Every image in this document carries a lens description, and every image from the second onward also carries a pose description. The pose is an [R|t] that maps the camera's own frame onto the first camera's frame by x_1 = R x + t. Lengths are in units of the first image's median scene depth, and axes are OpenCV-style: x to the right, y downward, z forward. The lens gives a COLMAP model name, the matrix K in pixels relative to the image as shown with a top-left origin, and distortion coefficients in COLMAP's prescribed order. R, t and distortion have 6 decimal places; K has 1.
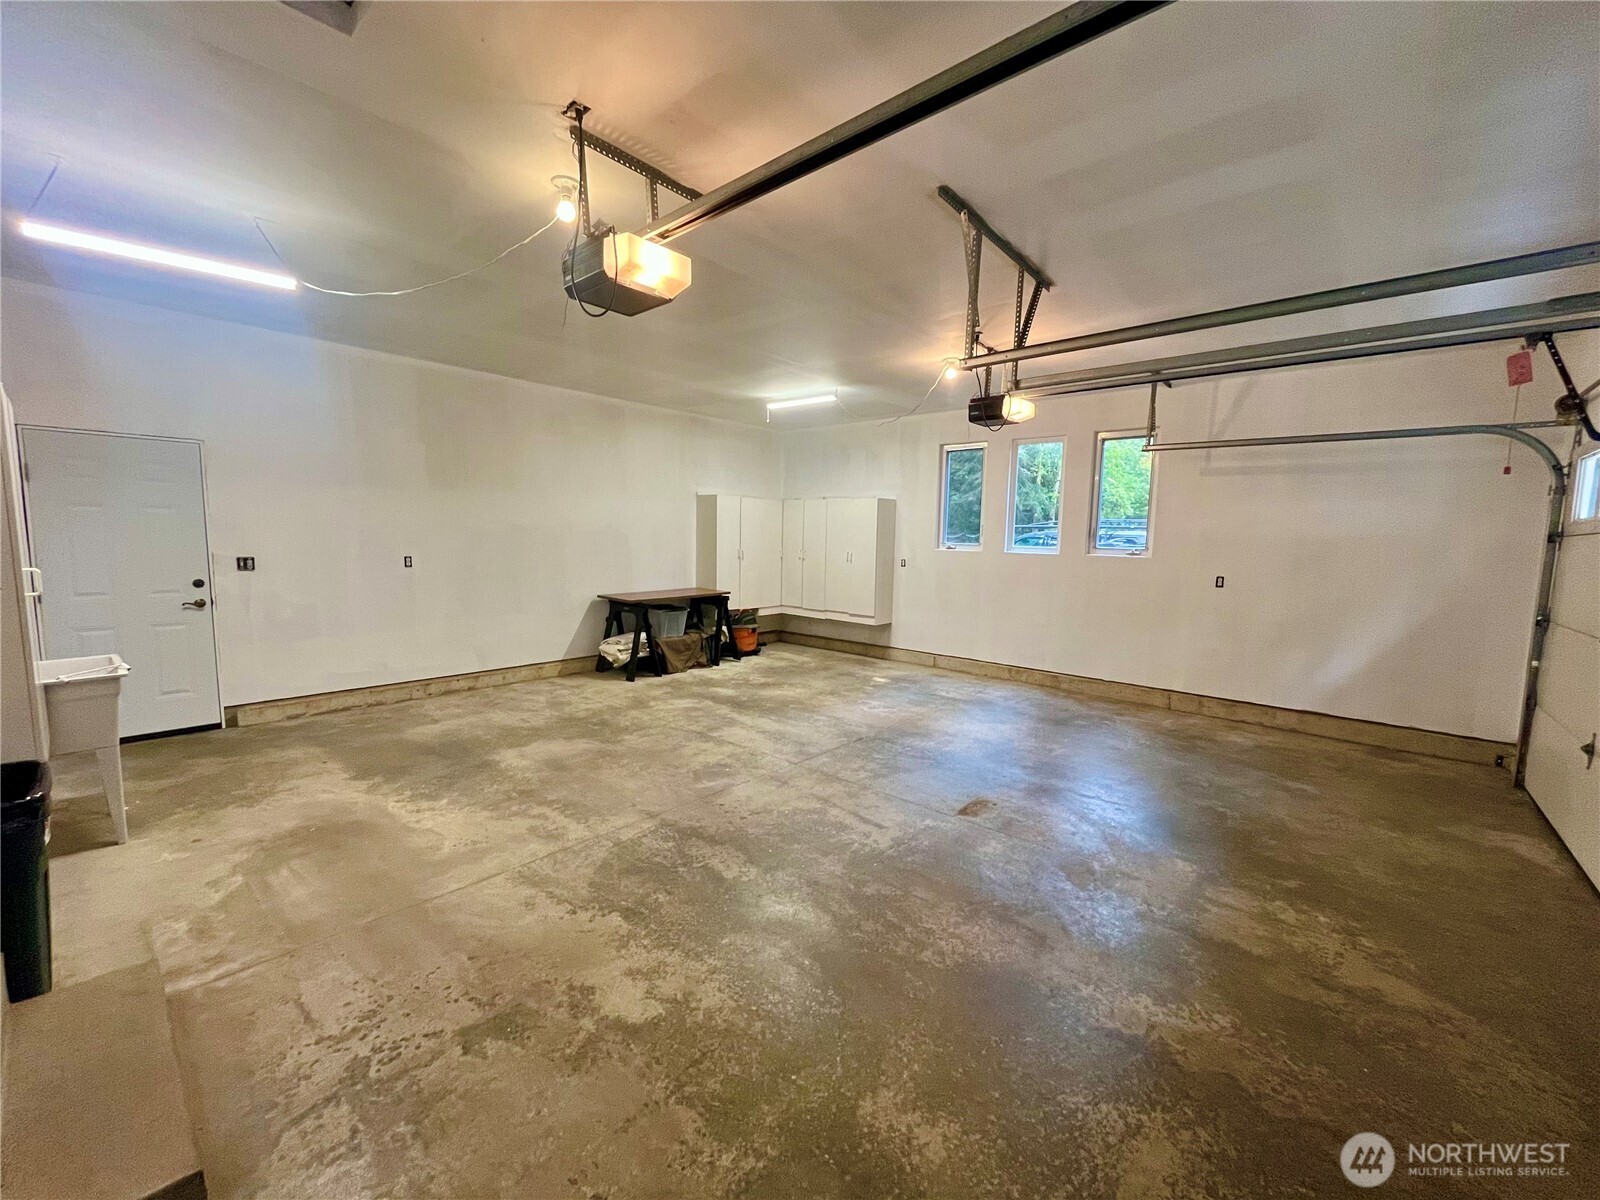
lens RADIAL K [[645.9, 0, 800.7], [0, 645.9, 606.3], [0, 0, 1]] dist [-0.002582, 0.000491]
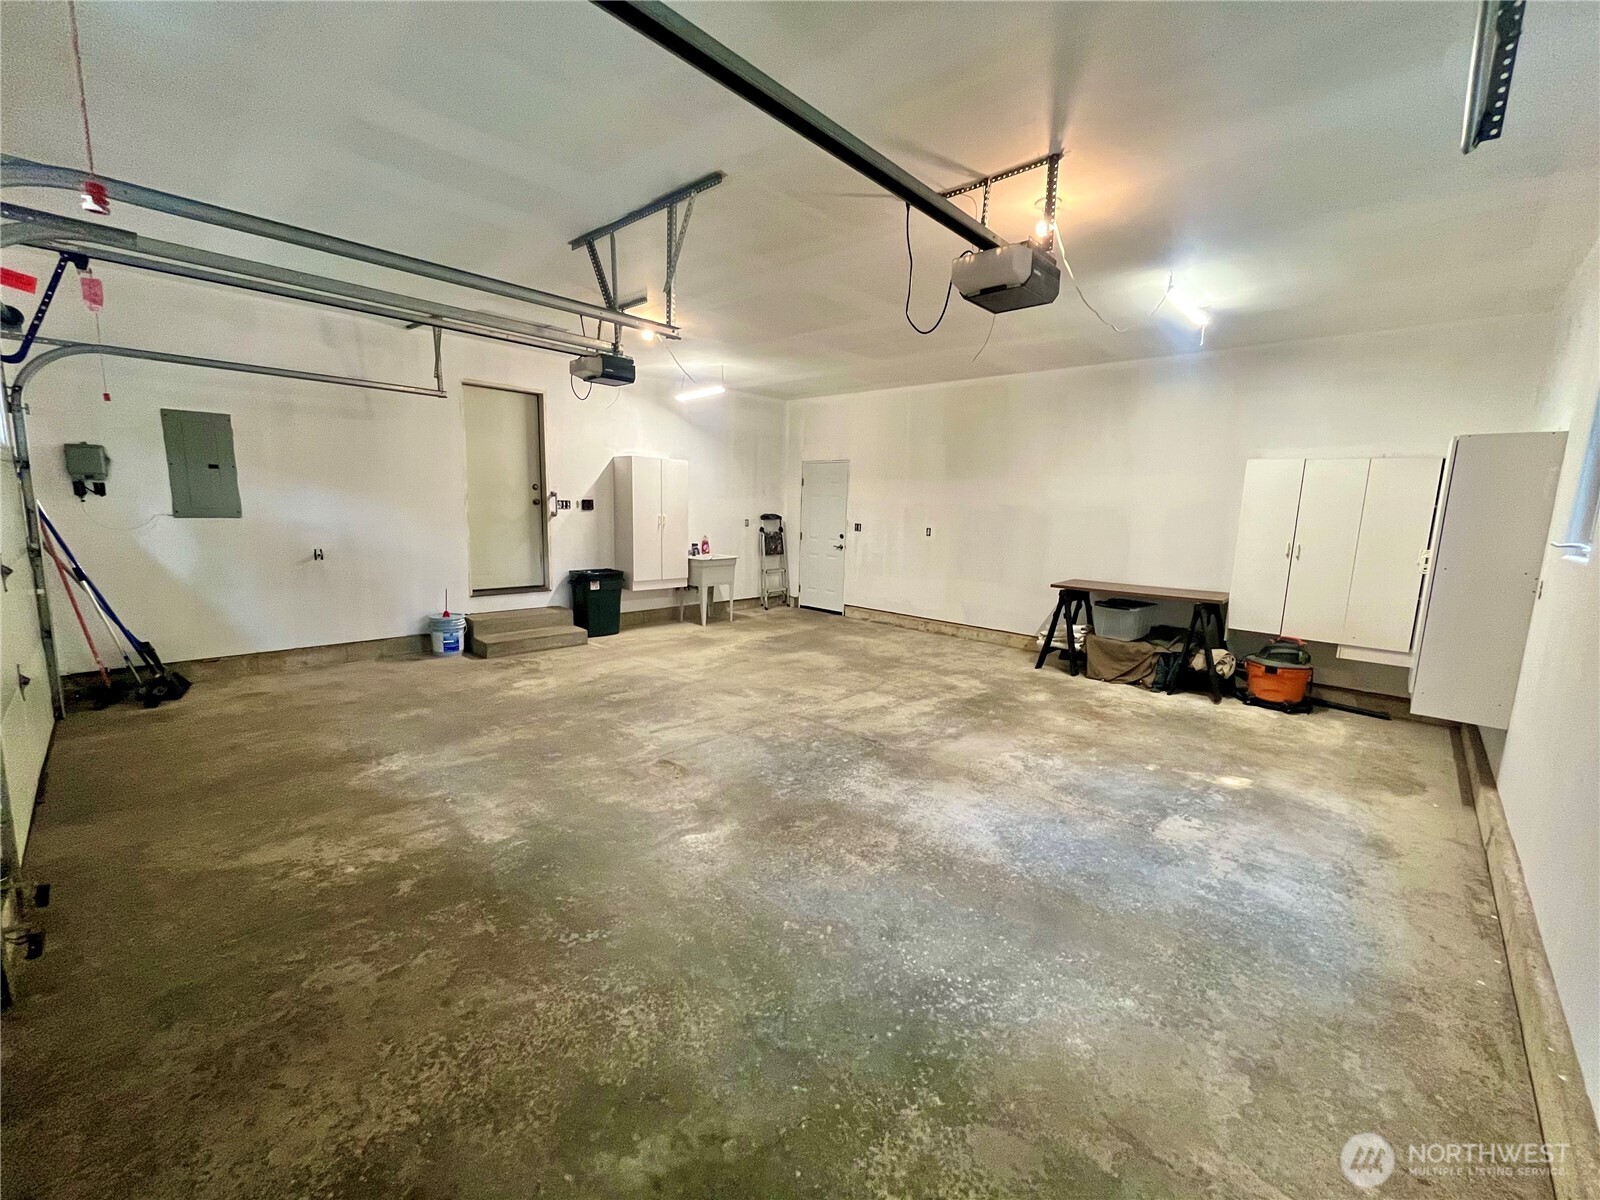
lens RADIAL K [[645.9, 0, 800.7], [0, 645.9, 606.3], [0, 0, 1]] dist [-0.002582, 0.000491]
pose [[-0.039751, 0.136608, -0.989827, 0.959803], [-0.139180, 0.980196, 0.140868, -0.082919], [0.989469, 0.143364, -0.019951, 0.924991]]
